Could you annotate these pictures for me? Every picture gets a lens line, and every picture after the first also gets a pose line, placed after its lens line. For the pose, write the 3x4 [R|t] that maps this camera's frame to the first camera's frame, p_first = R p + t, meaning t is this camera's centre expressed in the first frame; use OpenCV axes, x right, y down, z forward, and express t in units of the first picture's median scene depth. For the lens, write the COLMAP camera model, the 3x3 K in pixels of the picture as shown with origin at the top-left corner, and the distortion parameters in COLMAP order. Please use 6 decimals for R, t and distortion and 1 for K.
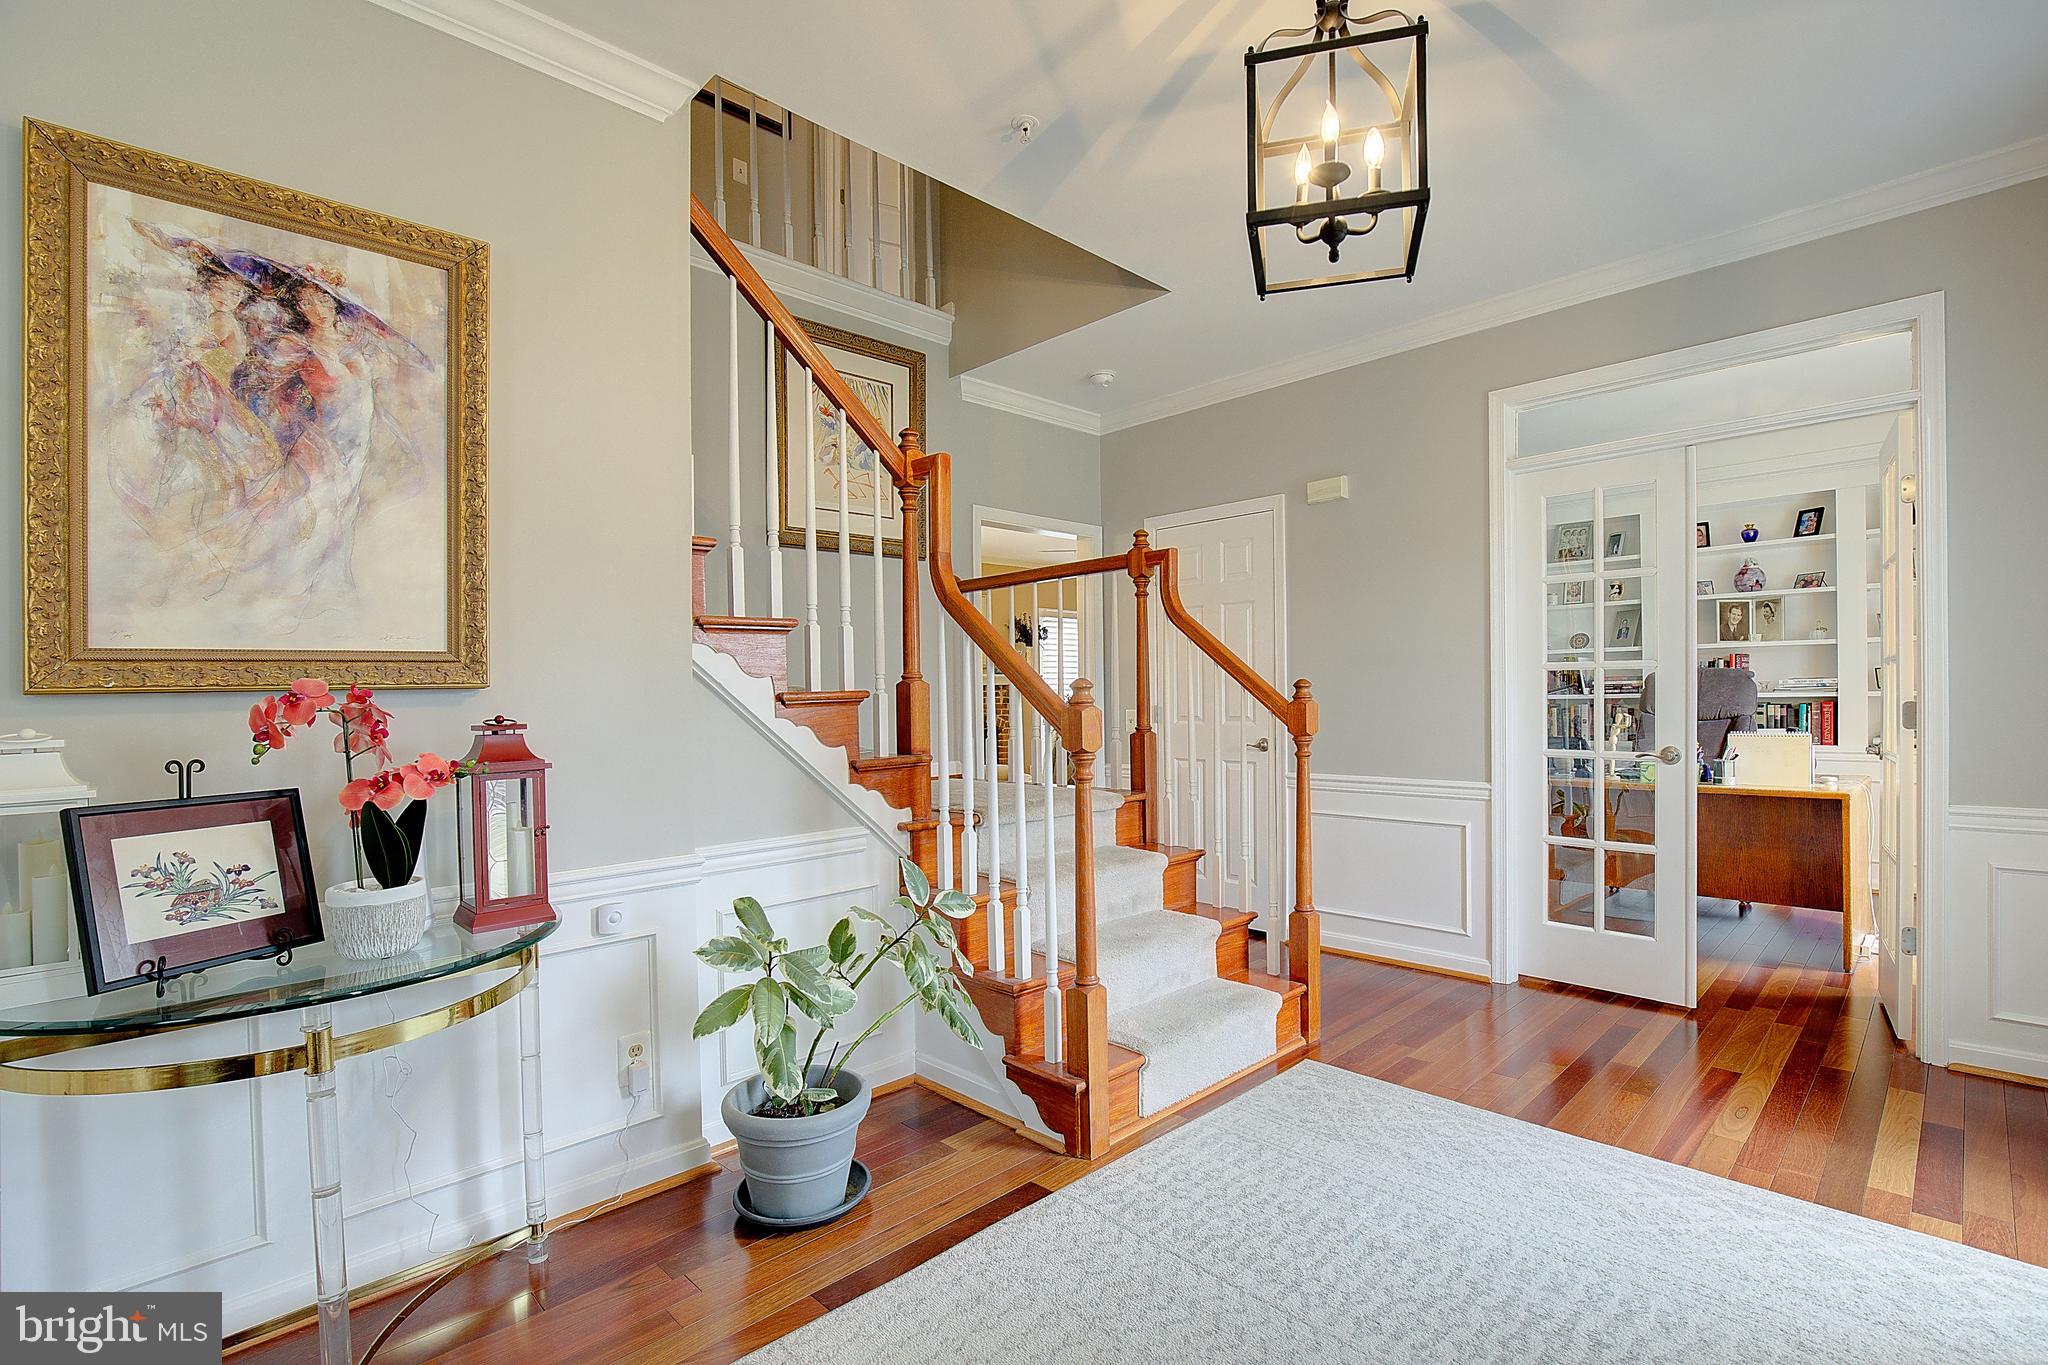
lens RADIAL K [[940.9, 0, 1008.9], [0, 940.9, 707.0], [0, 0, 1]] dist [-0.030065, 0.004721]
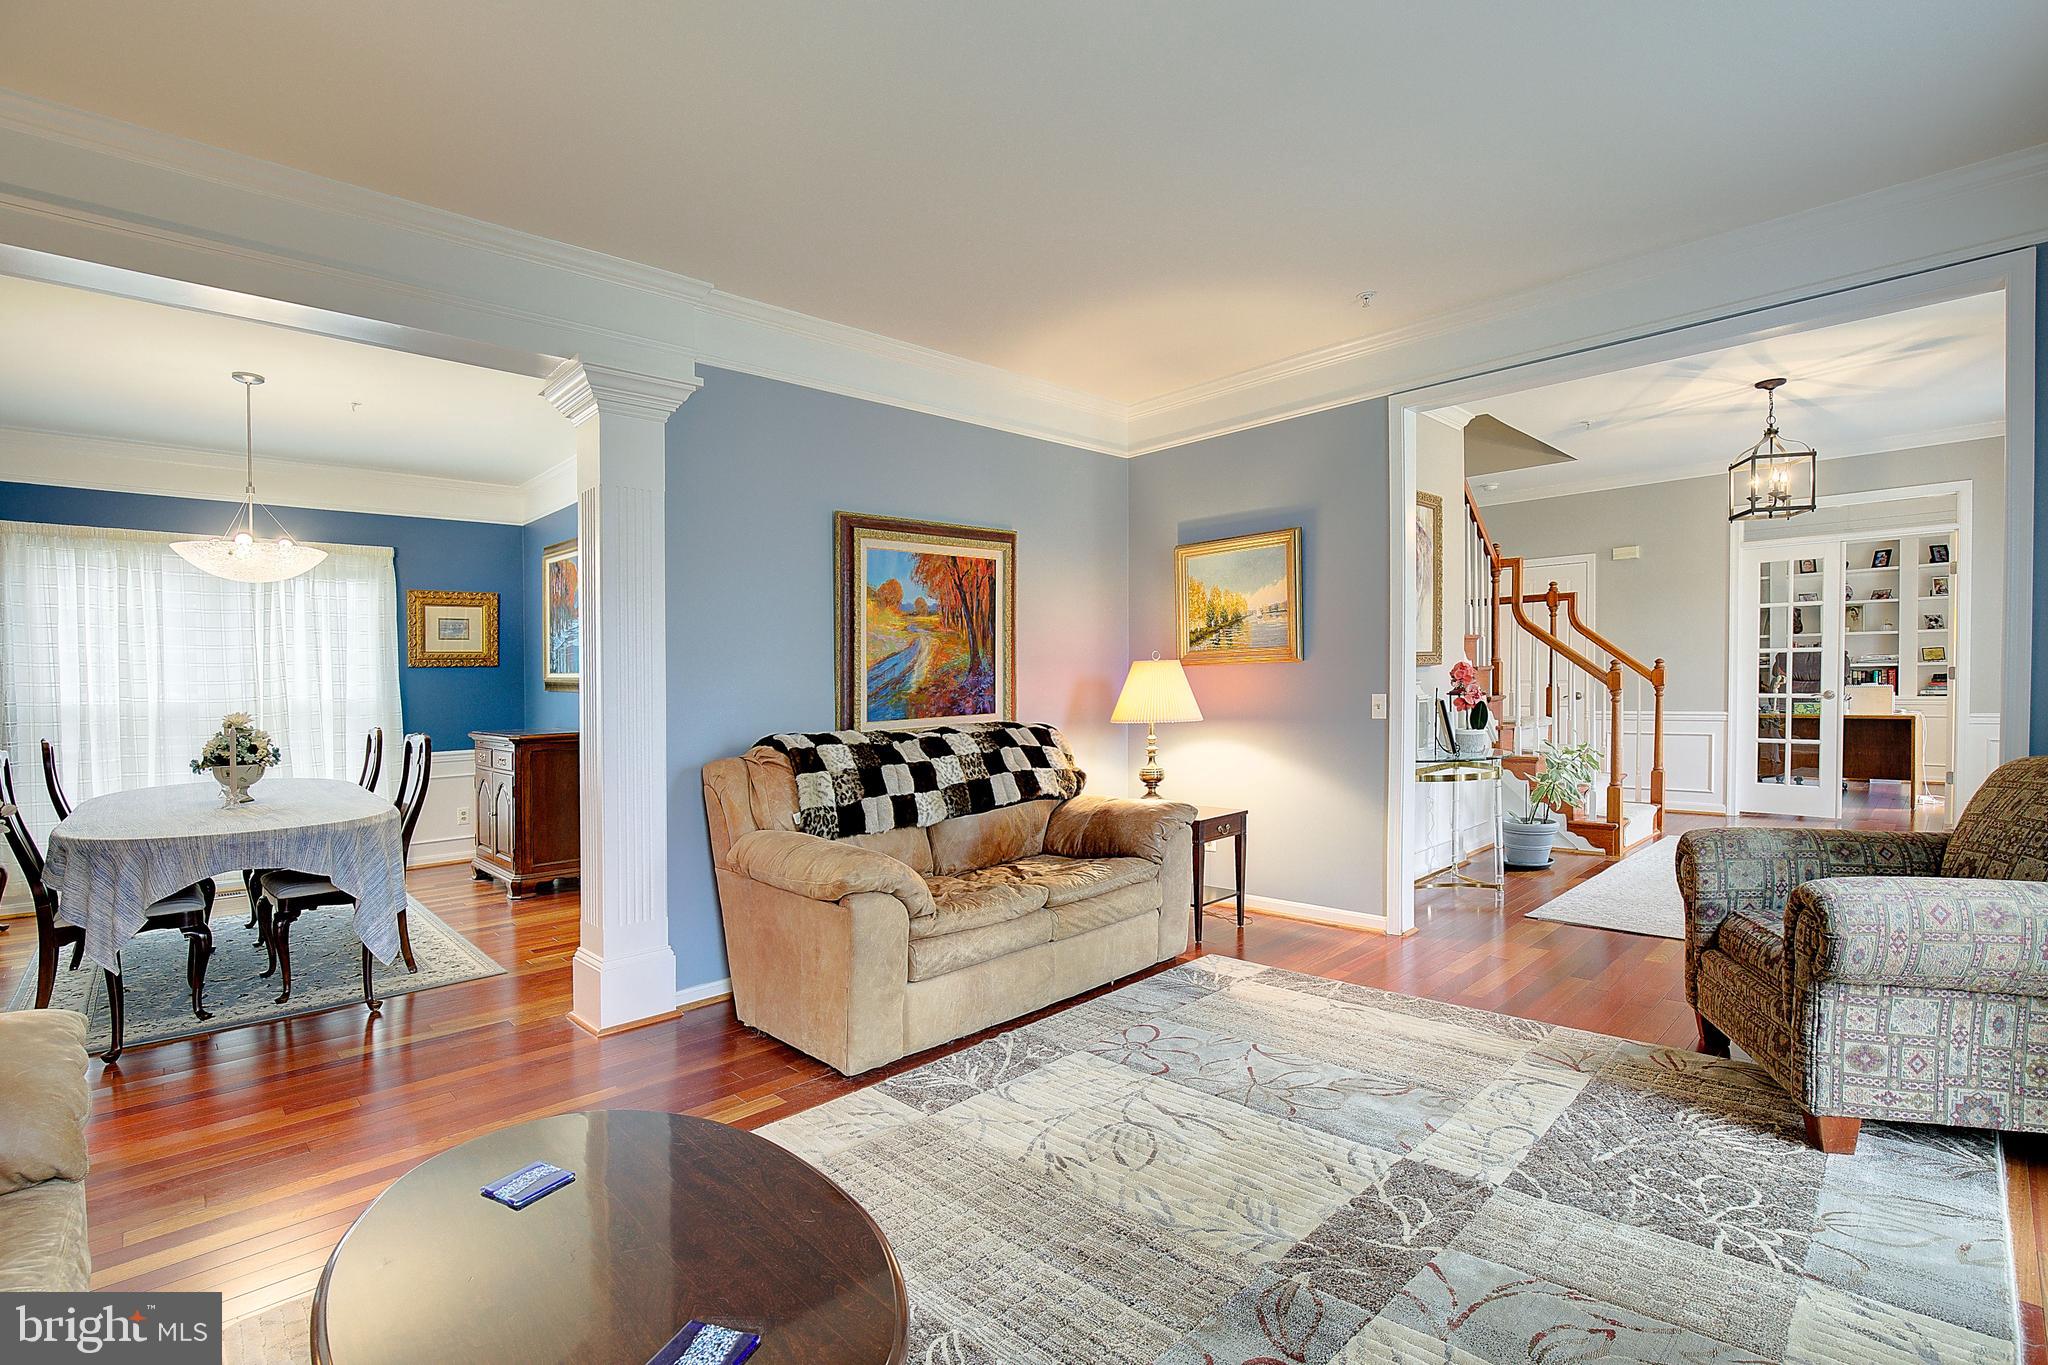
lens RADIAL K [[940.9, 0, 995.4], [0, 940.9, 708.2], [0, 0, 1]] dist [-0.030065, 0.004721]
pose [[0.999919, -0.006454, -0.010978, -1.000997], [0.006734, 0.999648, 0.025674, 0.016398], [0.010808, -0.025746, 0.999610, -0.946686]]
